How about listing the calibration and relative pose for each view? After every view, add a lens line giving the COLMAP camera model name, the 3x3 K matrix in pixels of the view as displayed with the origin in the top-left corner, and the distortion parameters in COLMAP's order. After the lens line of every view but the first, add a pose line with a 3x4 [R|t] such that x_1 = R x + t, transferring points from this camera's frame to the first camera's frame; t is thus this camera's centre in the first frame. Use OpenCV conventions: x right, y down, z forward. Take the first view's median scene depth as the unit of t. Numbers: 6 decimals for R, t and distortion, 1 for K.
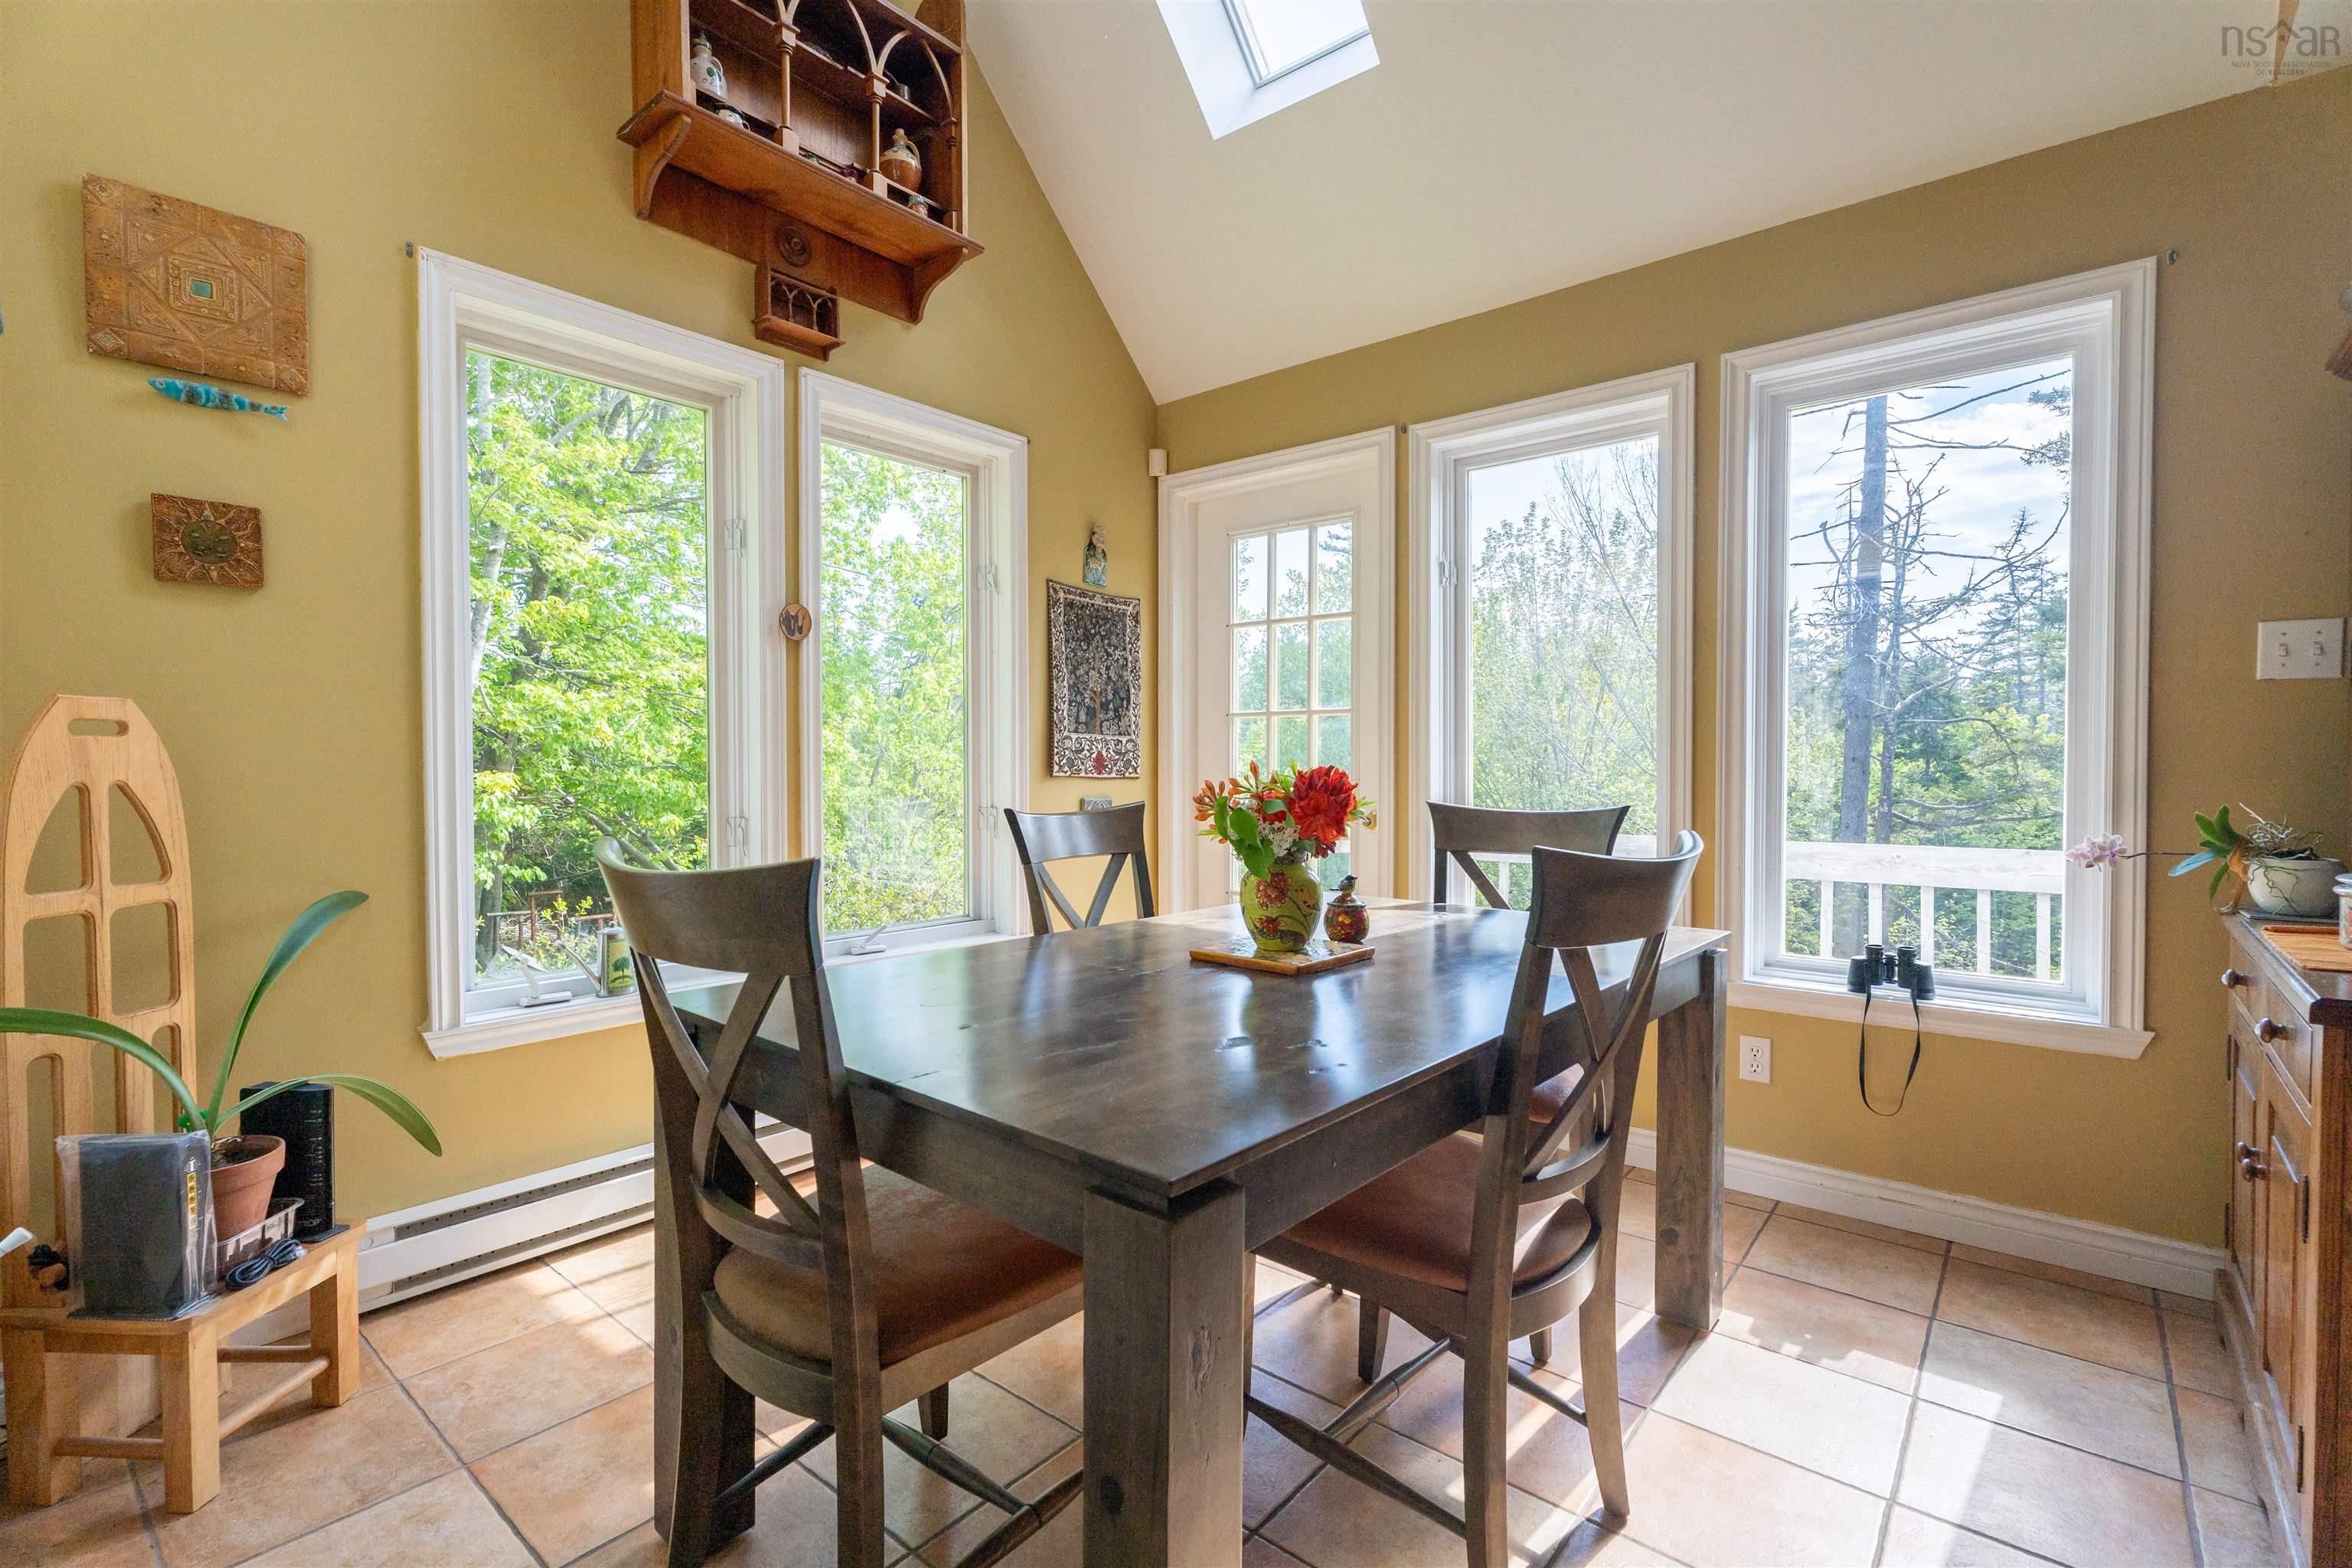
lens RADIAL K [[1064.1, 0, 1160.3], [0, 1064.1, 781.6], [0, 0, 1]] dist [0.003278, 0.001987]
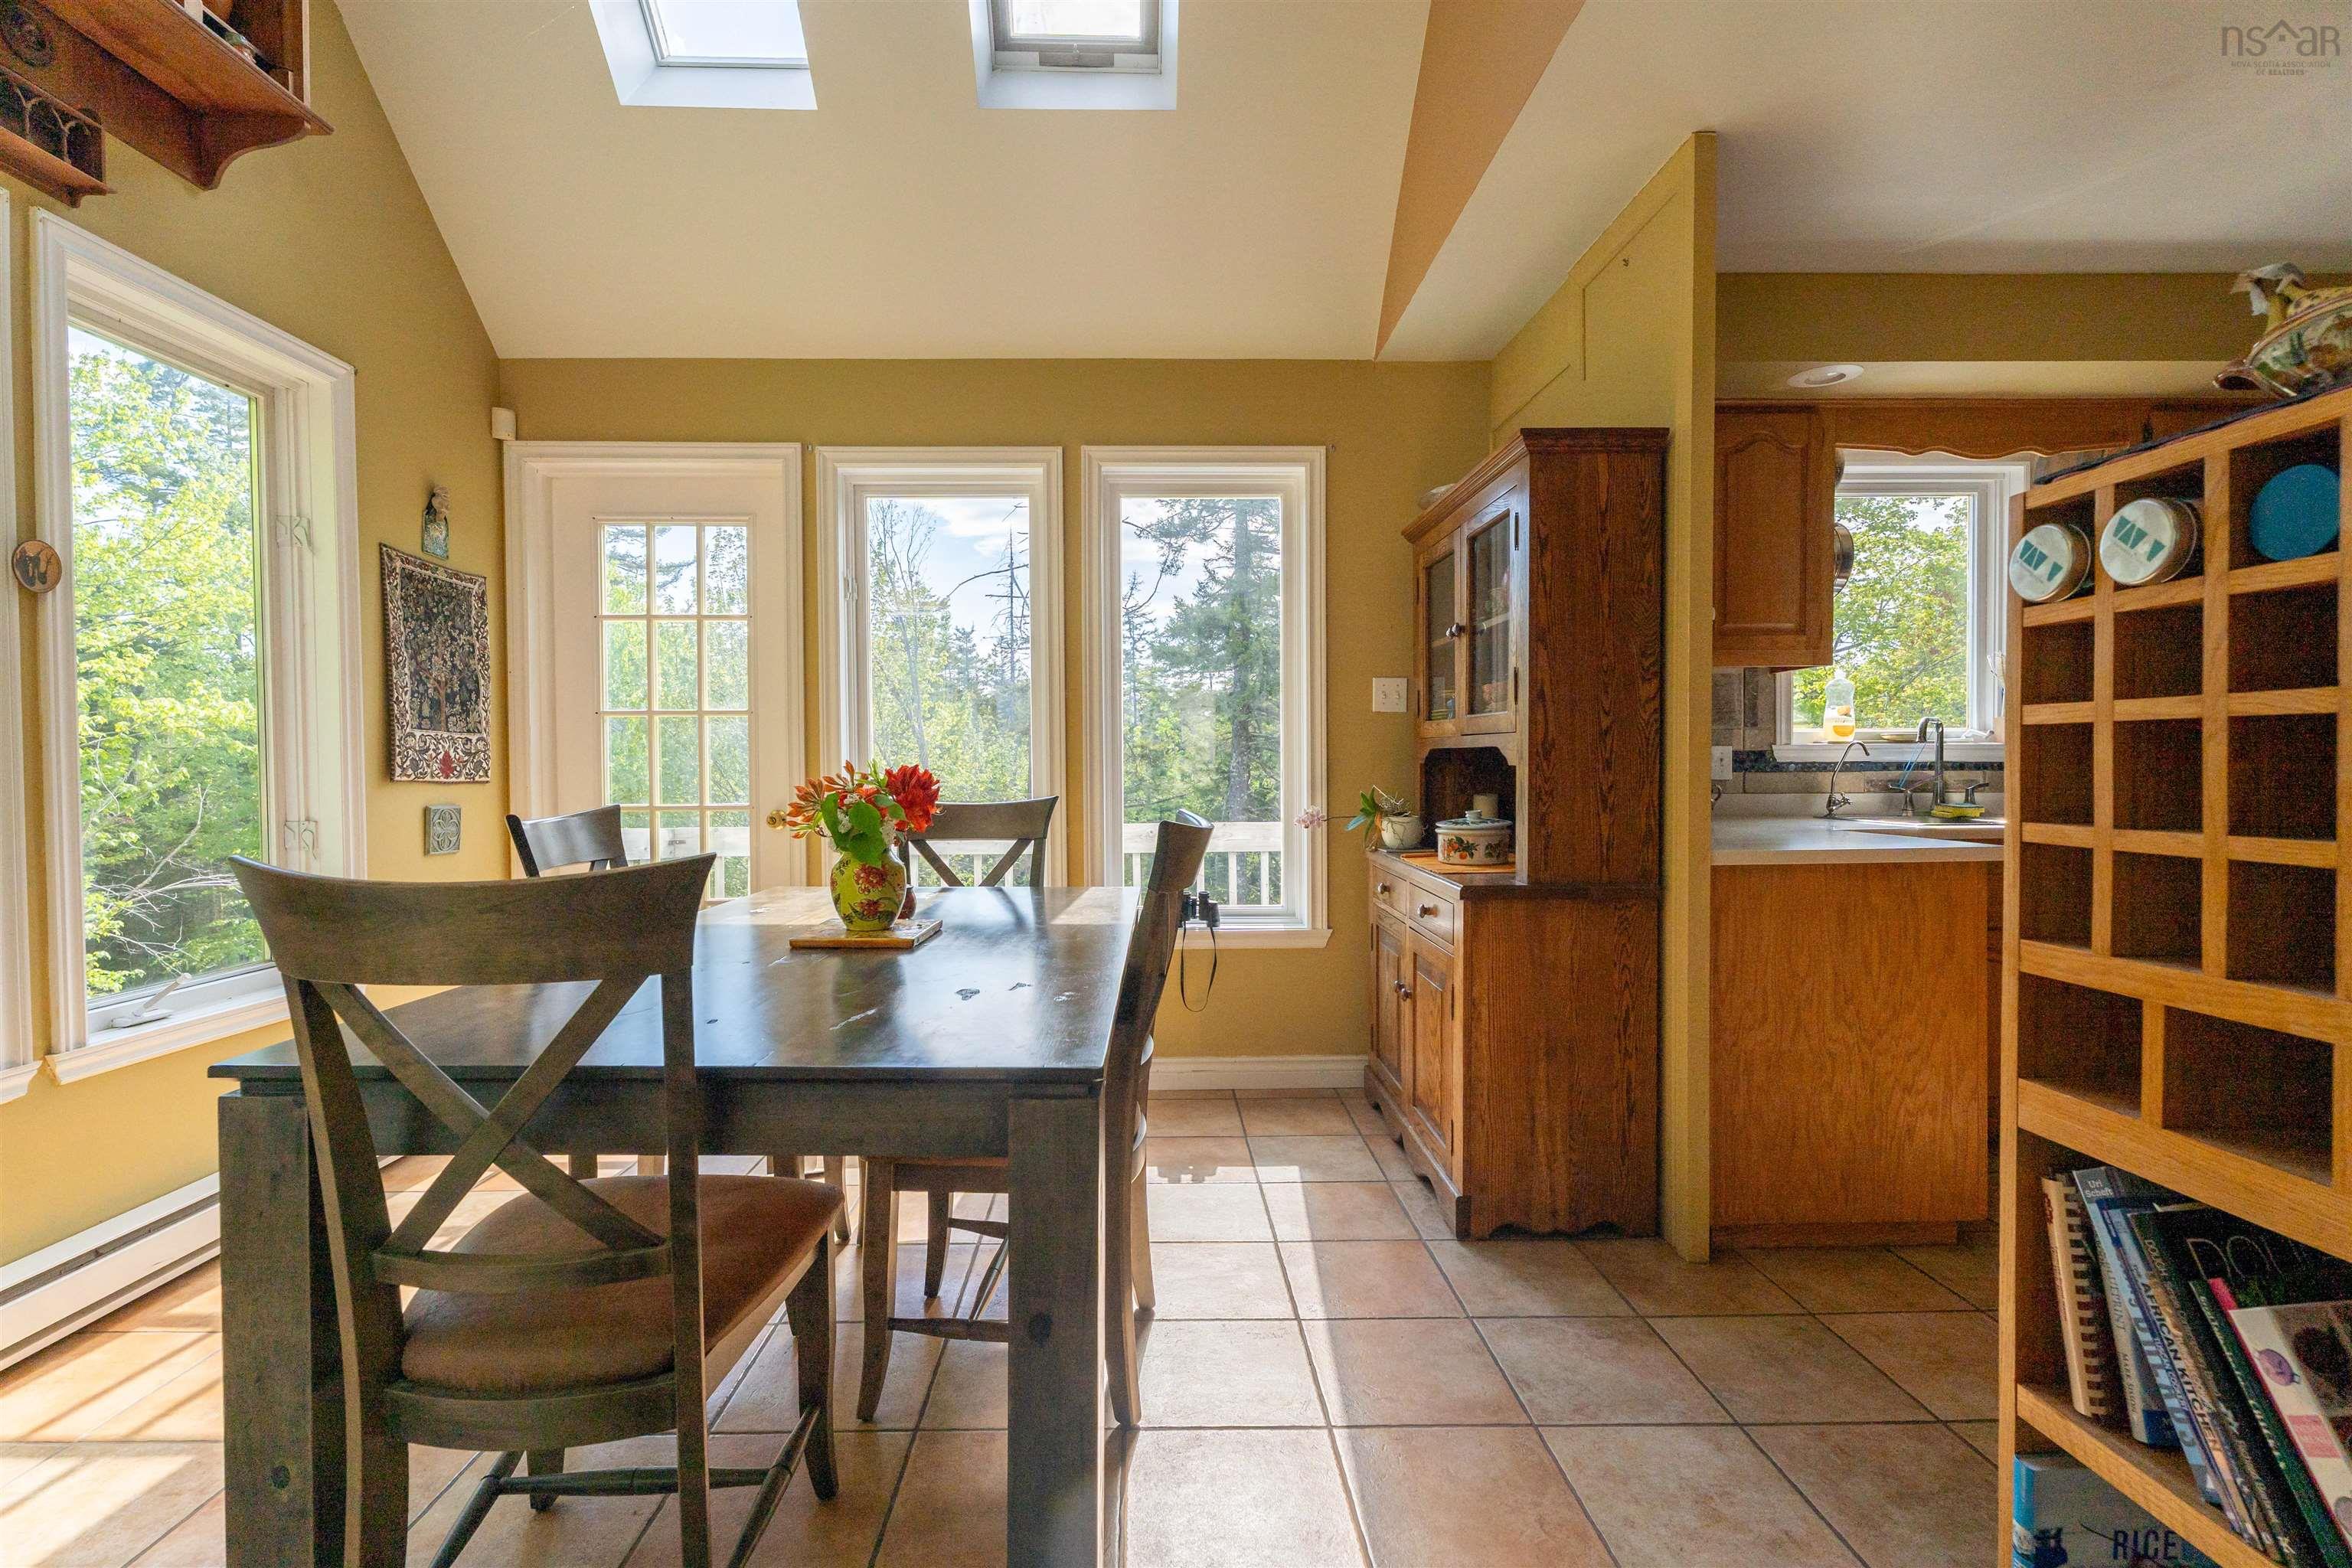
lens RADIAL K [[1064.1, 0, 1157.9], [0, 1064.1, 784.4], [0, 0, 1]] dist [0.003278, 0.001987]
pose [[0.752518, -0.015810, 0.658382, -0.241745], [0.015770, 0.999858, 0.005985, 0.002234], [-0.658383, 0.005879, 0.752661, -0.024861]]
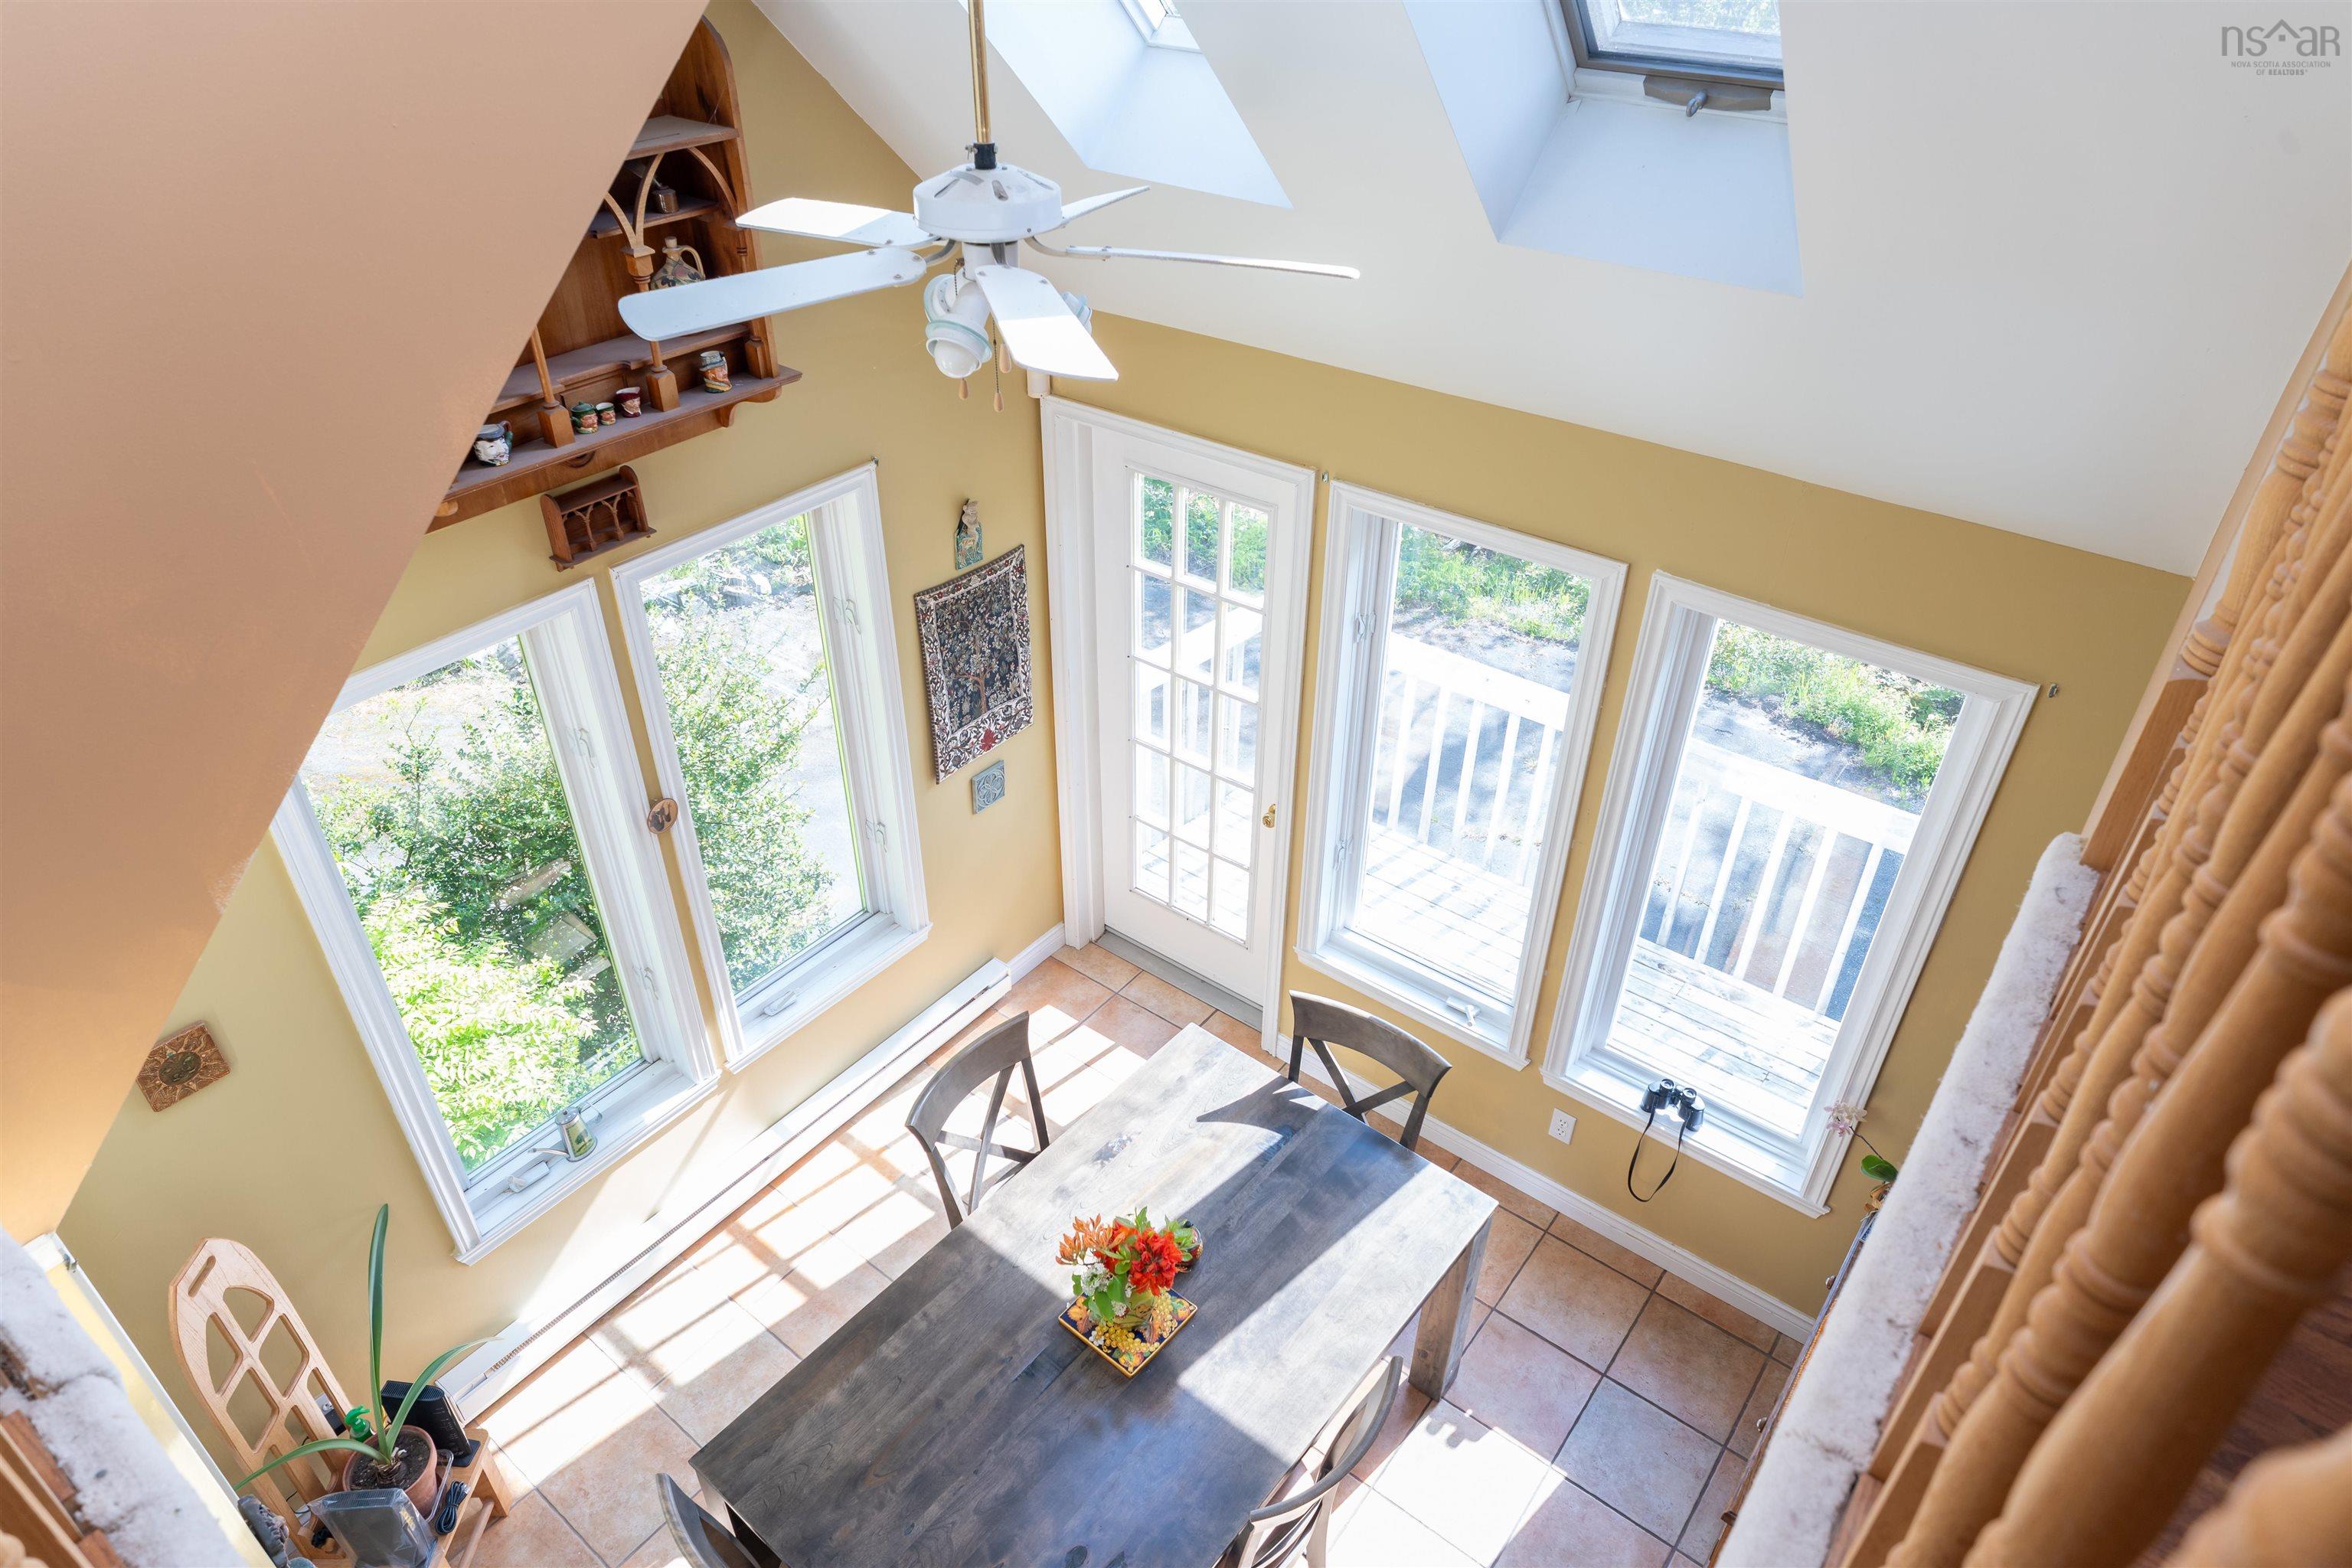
lens RADIAL K [[1439.2, 0, 1156.9], [0, 1439.2, 781.1], [0, 0, 1]] dist [-0.001655, 0.002601]
pose [[0.999409, -0.016739, 0.030038, 0.065559], [-0.003030, 0.827251, 0.561825, -0.876802], [-0.034253, -0.561584, 0.826711, -0.078954]]
